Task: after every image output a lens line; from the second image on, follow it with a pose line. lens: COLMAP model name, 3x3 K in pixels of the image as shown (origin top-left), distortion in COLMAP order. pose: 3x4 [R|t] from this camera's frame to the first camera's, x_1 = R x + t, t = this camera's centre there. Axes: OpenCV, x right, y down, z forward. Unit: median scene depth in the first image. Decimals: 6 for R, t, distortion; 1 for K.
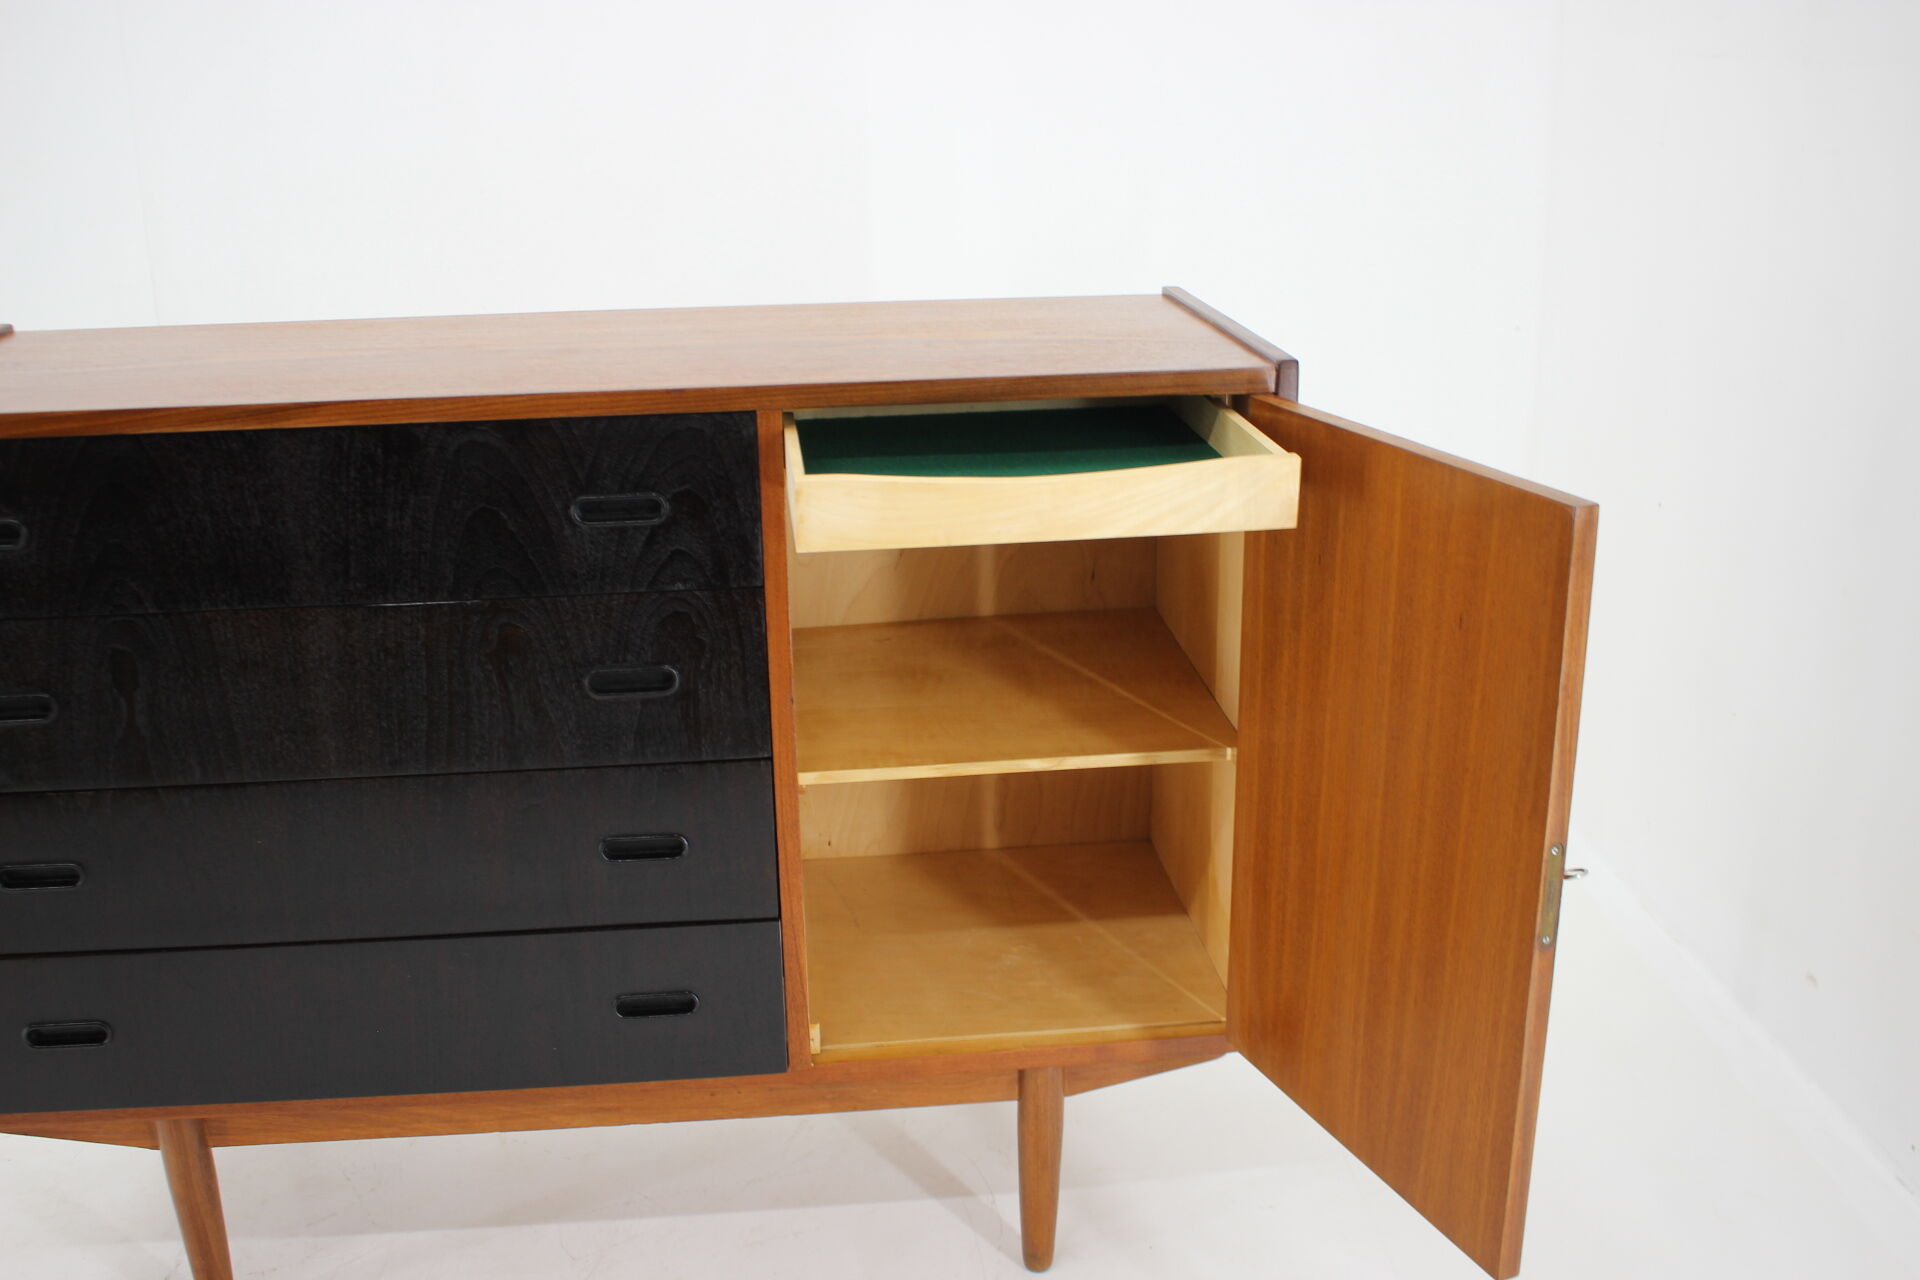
lens RADIAL K [[1938.6, 0, 949.7], [0, 1938.6, 650.7], [0, 0, 1]] dist [-0.085264, 0.000000]
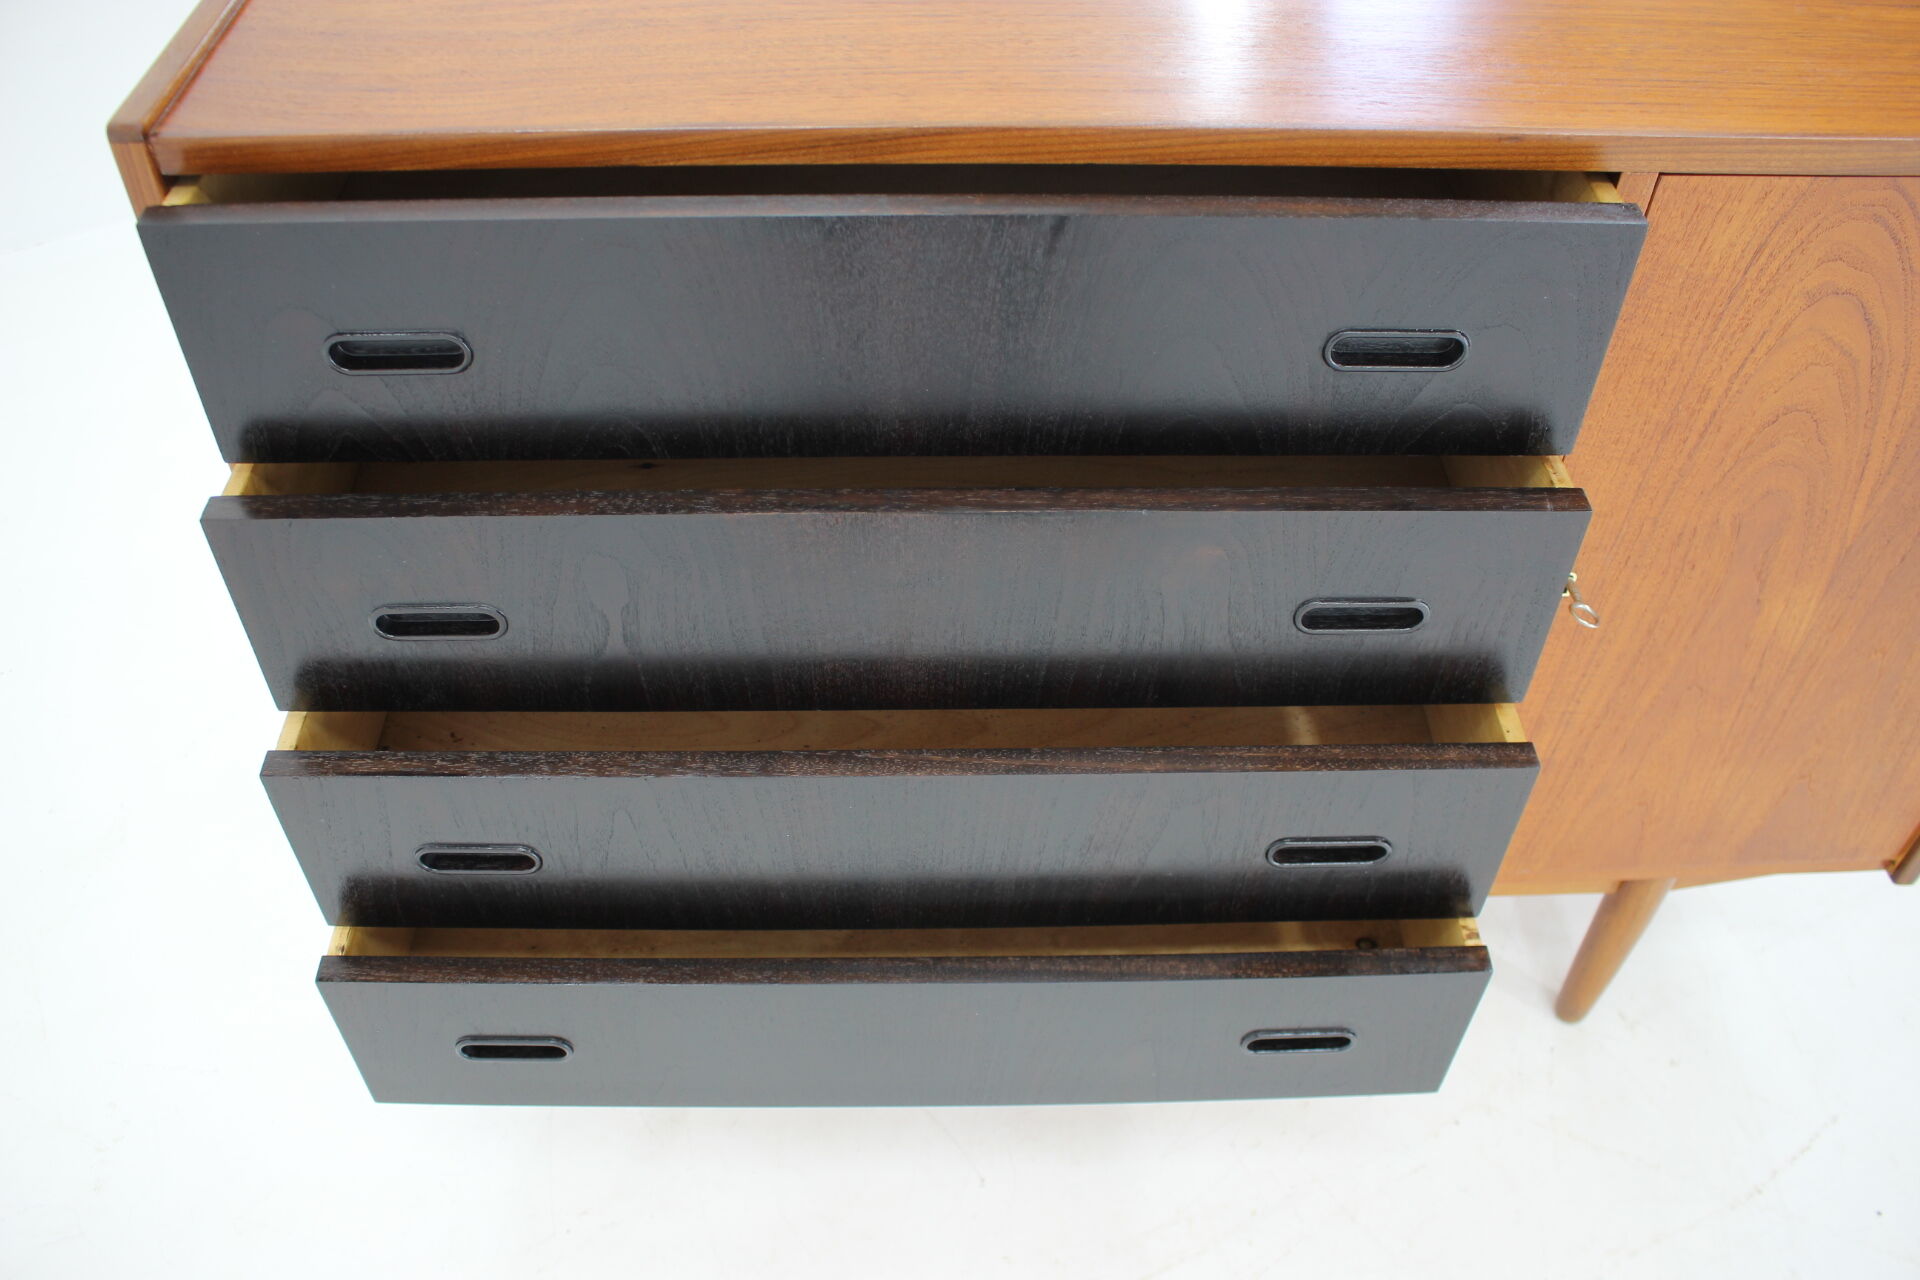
lens RADIAL K [[1602.2, 0, 920.3], [0, 1602.2, 625.8], [0, 0, 1]] dist [-0.143217, 0.096376]
pose [[0.995438, 0.078095, -0.054814, -0.283480], [-0.045164, 0.891741, 0.450288, -0.205357], [0.084045, -0.445758, 0.891199, 0.451308]]
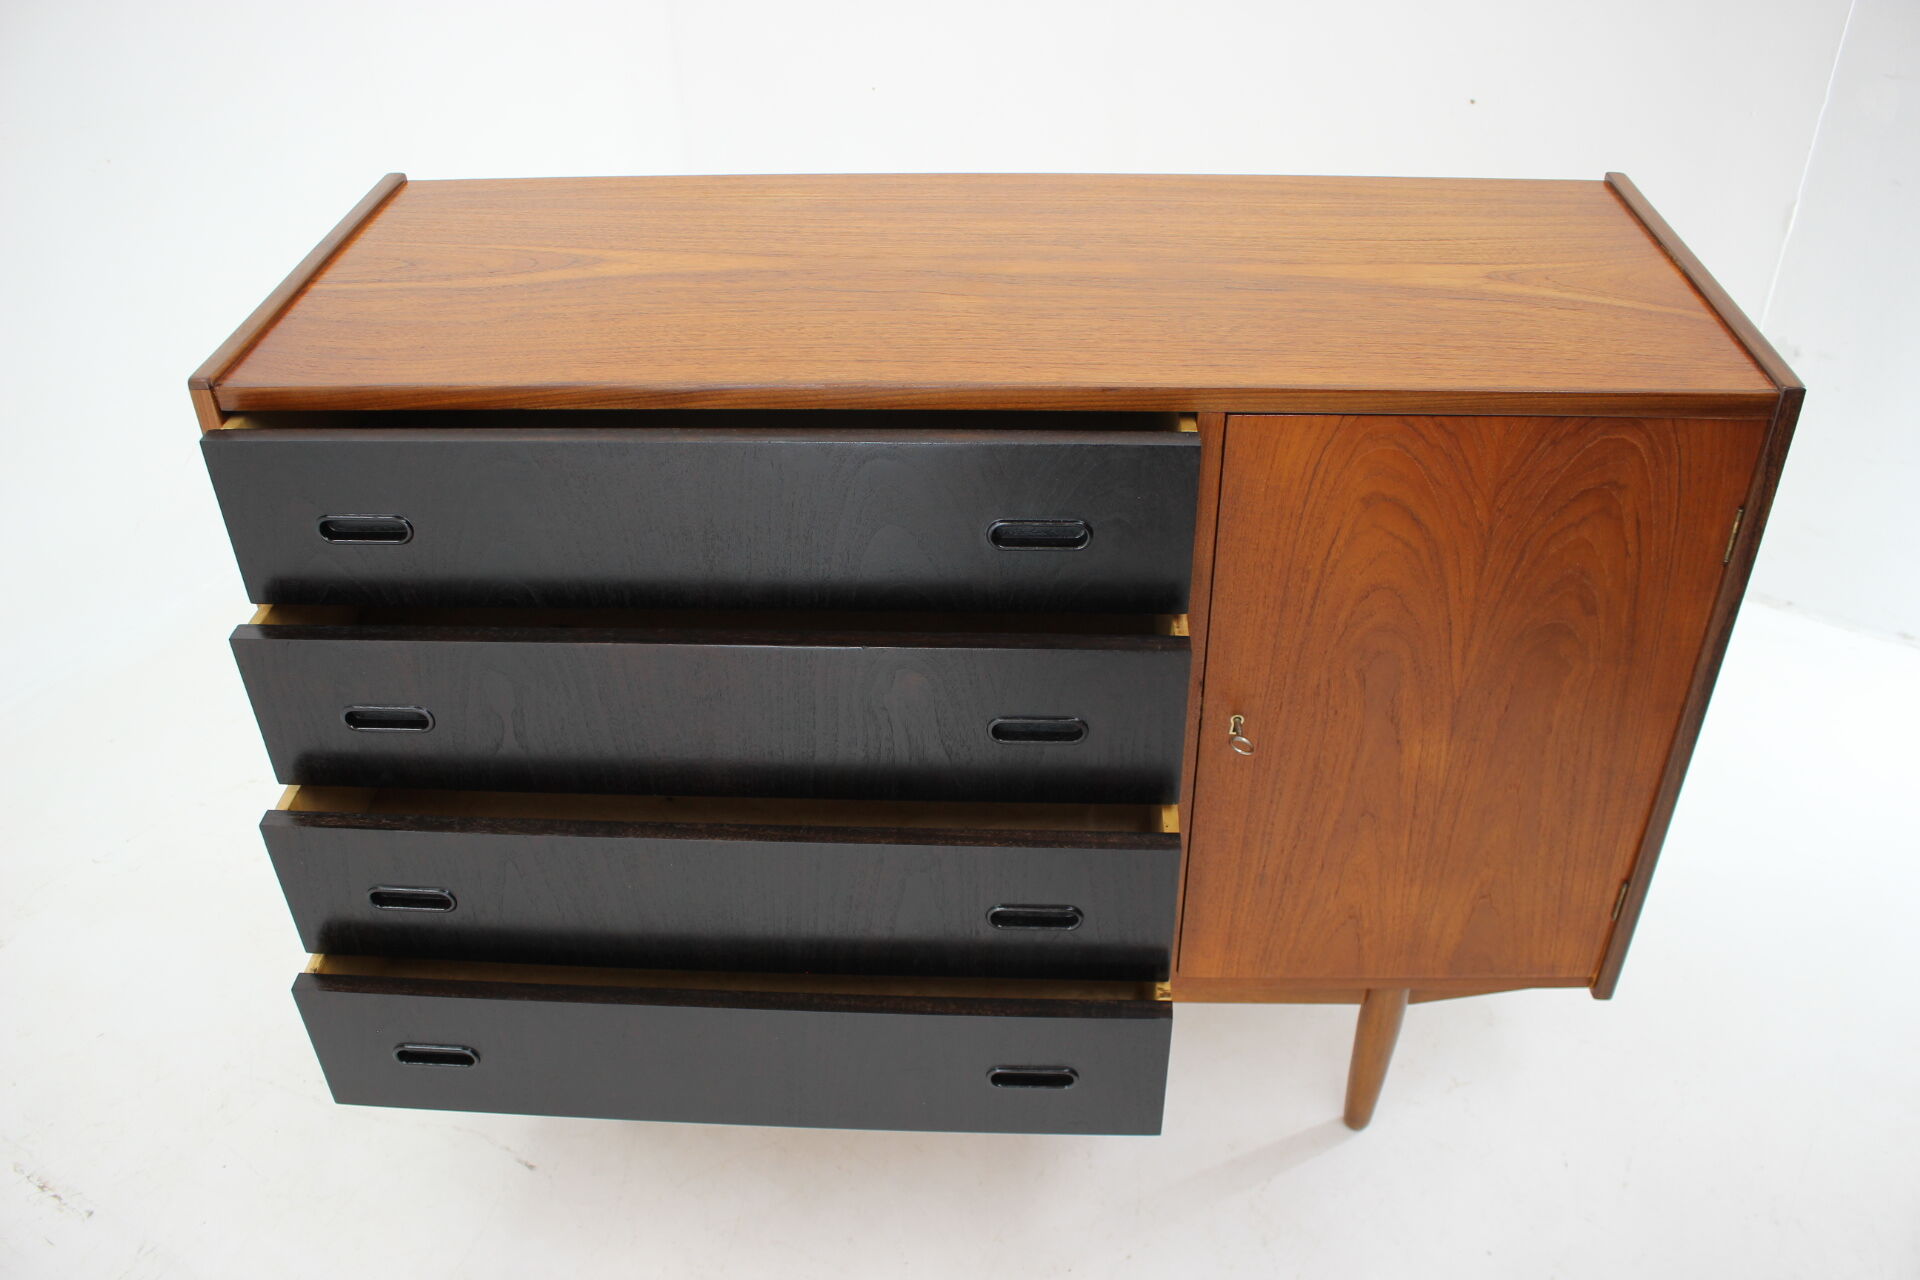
lens RADIAL K [[1602.2, 0, 960.4], [0, 1602.2, 651.7], [0, 0, 1]] dist [-0.143217, 0.096376]
pose [[0.988648, 0.086526, -0.122832, -0.106181], [-0.044303, 0.949063, 0.311955, -0.240459], [0.143568, -0.302972, 0.942123, 0.241329]]
